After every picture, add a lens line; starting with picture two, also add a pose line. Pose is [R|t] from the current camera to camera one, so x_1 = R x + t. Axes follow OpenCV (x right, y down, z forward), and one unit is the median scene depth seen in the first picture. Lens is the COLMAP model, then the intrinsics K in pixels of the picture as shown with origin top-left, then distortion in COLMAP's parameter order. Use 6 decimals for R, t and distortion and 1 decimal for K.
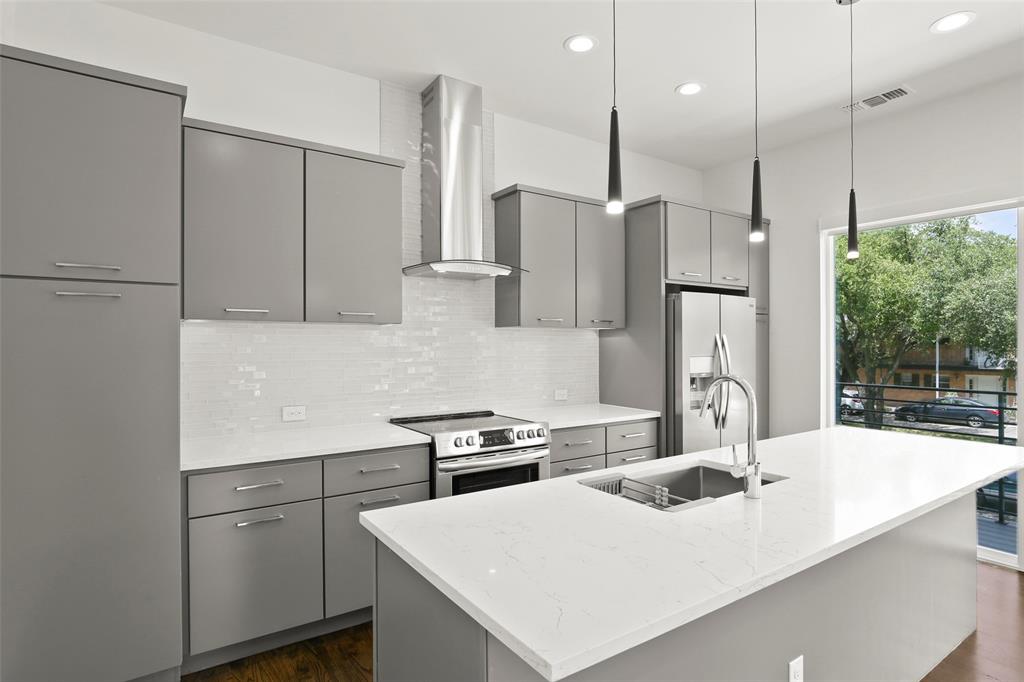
lens RADIAL K [[553.8, 0, 522.2], [0, 553.8, 344.5], [0, 0, 1]] dist [0.003165, 0.001362]
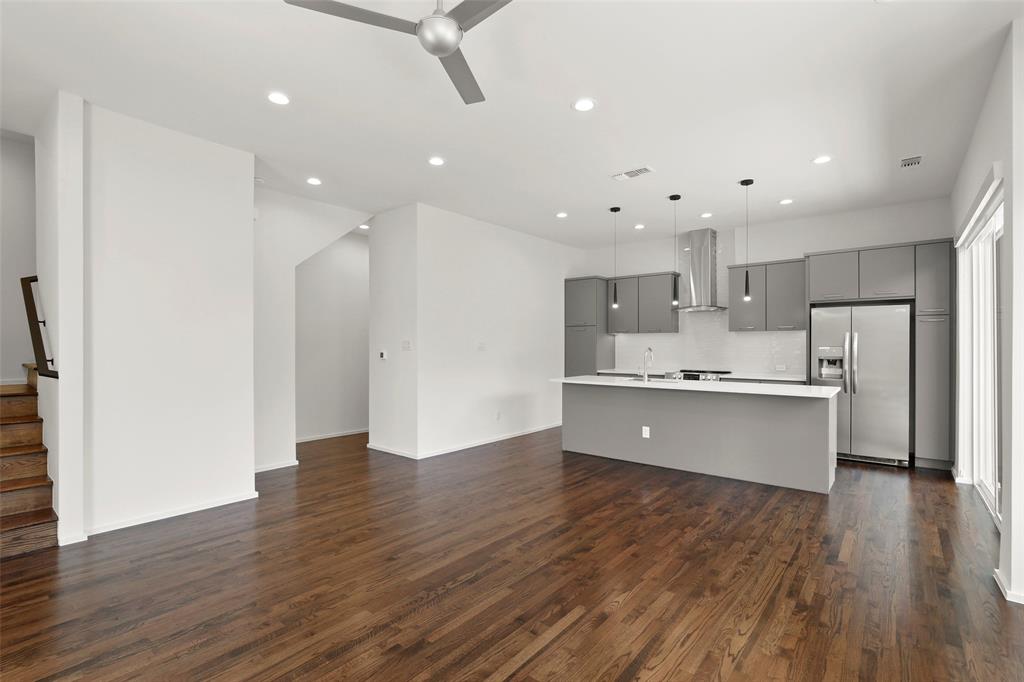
lens RADIAL K [[469.0, 0, 501.6], [0, 469.0, 343.8], [0, 0, 1]] dist [-0.018036, 0.002741]
pose [[0.240967, -0.003021, -0.970529, 1.446713], [-0.003990, 0.999984, -0.004103, 0.023980], [0.970525, 0.004862, 0.240951, -0.274861]]
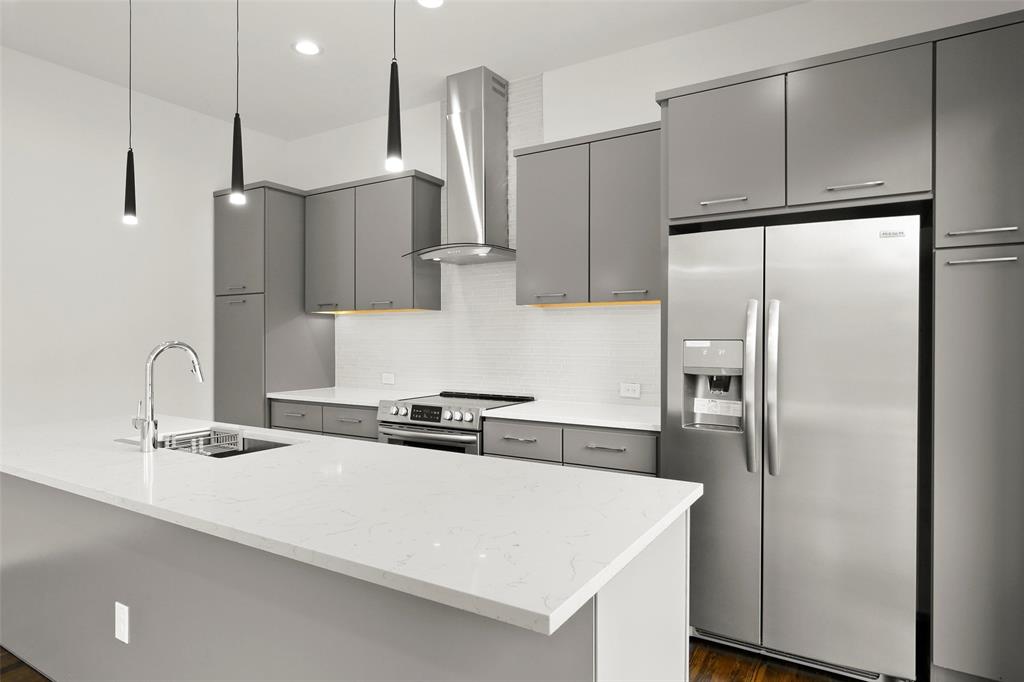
lens RADIAL K [[592.0, 0, 495.9], [0, 592.0, 342.0], [0, 0, 1]] dist [0.001097, -0.000893]
pose [[0.378152, 0.003791, -0.925736, 0.833034], [-0.006247, 0.999979, 0.001543, 0.025350], [0.925722, 0.005200, 0.378168, 0.561302]]
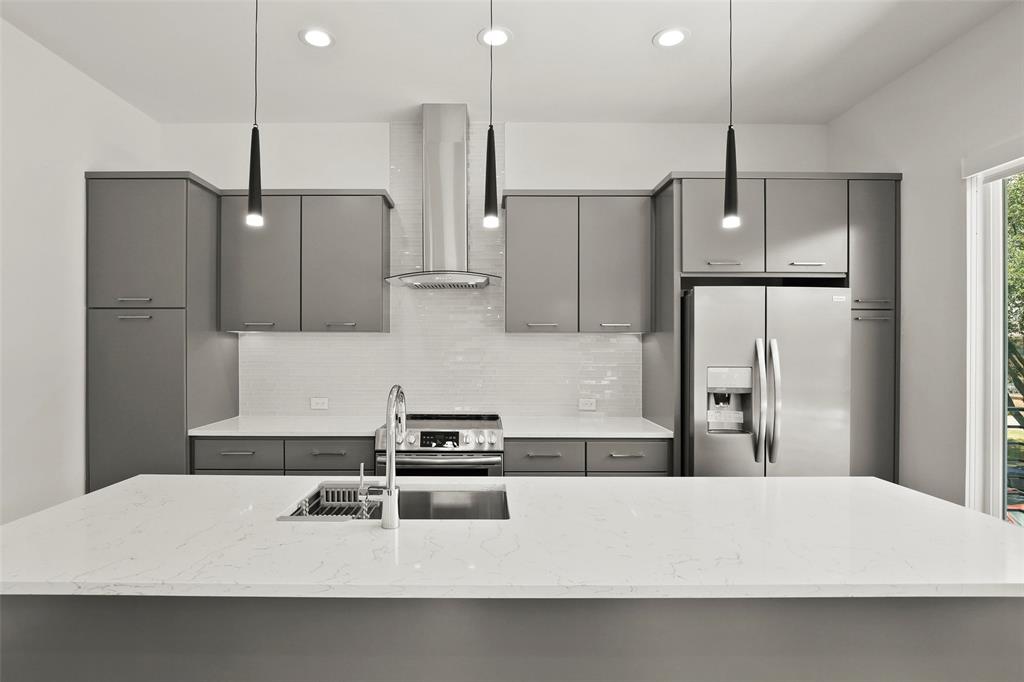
lens RADIAL K [[520.1, 0, 487.2], [0, 520.1, 350.2], [0, 0, 1]] dist [-0.010315, 0.003120]
pose [[0.811860, 0.004231, -0.583837, 0.483758], [-0.005070, 0.999987, 0.000196, -0.000184], [0.583830, 0.002801, 0.811871, 0.204728]]
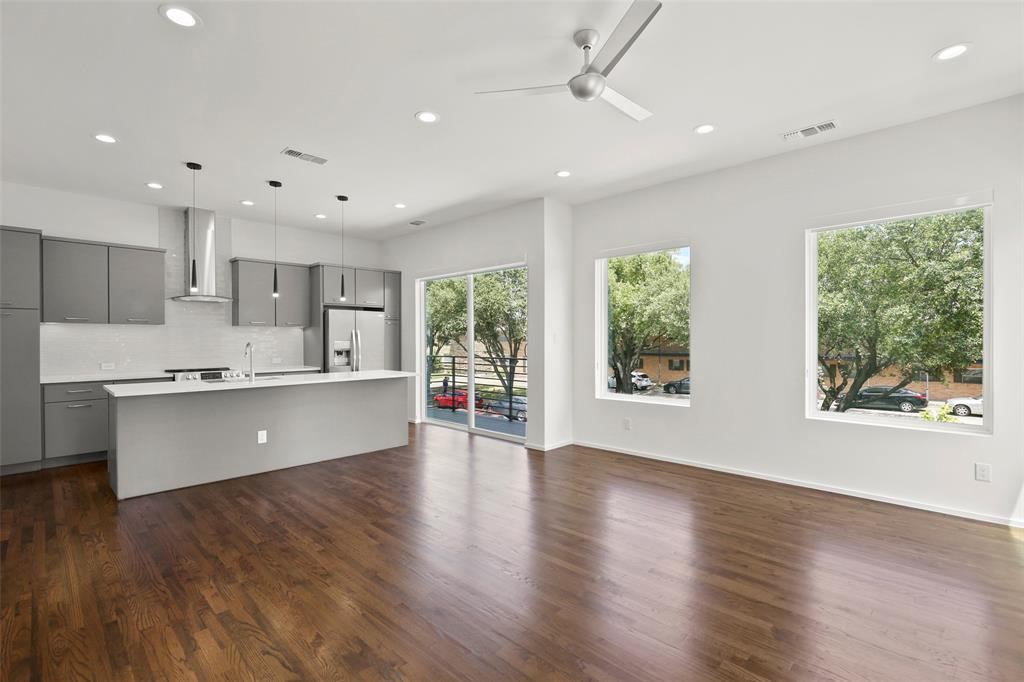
lens RADIAL K [[469.0, 0, 521.4], [0, 469.0, 341.1], [0, 0, 1]] dist [-0.018036, 0.002741]
pose [[0.983519, -0.002966, 0.180778, 0.677900], [0.003003, 0.999995, 0.000069, 0.026054], [-0.180778, 0.000476, 0.983524, -0.852448]]
